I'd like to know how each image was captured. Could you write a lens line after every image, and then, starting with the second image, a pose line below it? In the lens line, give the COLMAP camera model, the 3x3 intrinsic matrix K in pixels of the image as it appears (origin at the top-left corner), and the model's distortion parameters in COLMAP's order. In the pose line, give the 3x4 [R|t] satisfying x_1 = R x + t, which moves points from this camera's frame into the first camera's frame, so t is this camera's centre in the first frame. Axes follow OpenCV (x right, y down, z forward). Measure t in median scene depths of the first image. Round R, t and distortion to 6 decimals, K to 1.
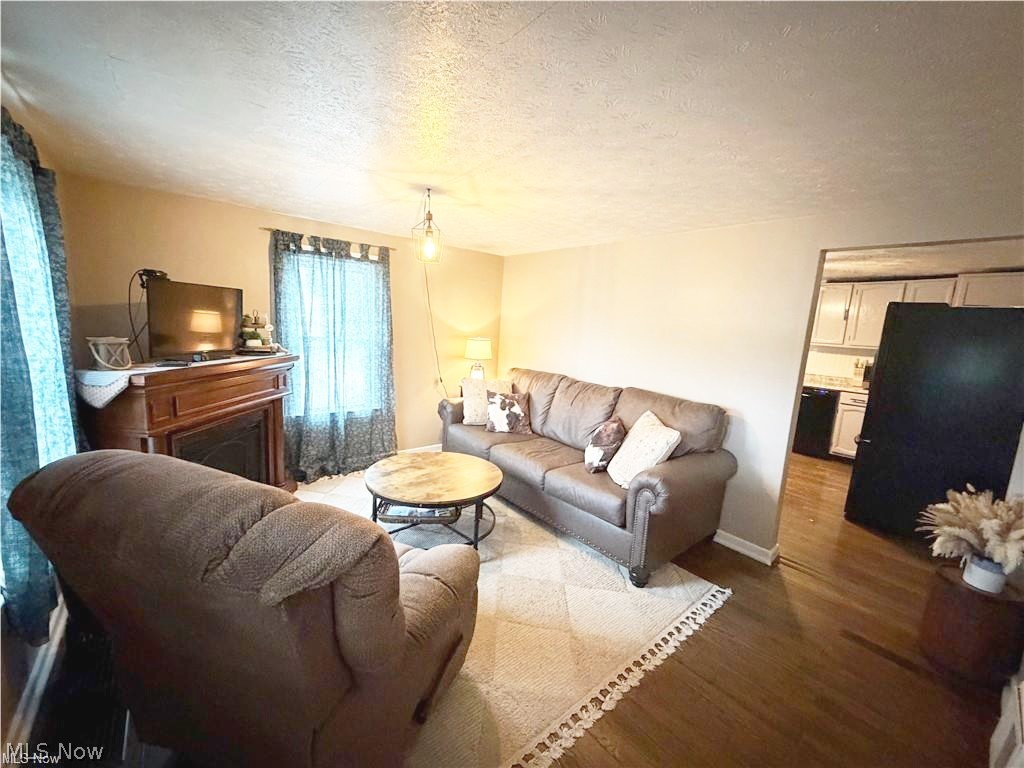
lens RADIAL K [[408.1, 0, 507.8], [0, 408.1, 382.1], [0, 0, 1]] dist [-0.000712, 0.000065]
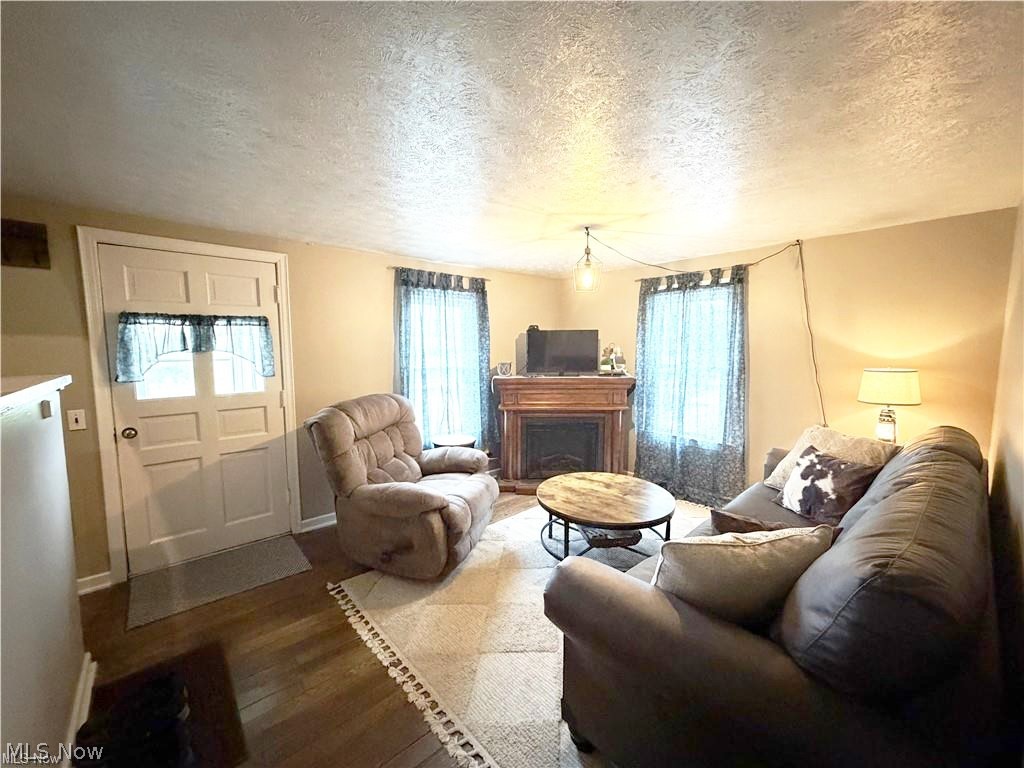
lens RADIAL K [[408.1, 0, 510.8], [0, 408.1, 383.2], [0, 0, 1]] dist [-0.000712, 0.000065]
pose [[0.043450, 0.037697, -0.998344, 0.651527], [-0.137128, 0.990055, 0.031416, -0.038405], [0.989600, 0.135536, 0.048187, 0.556098]]
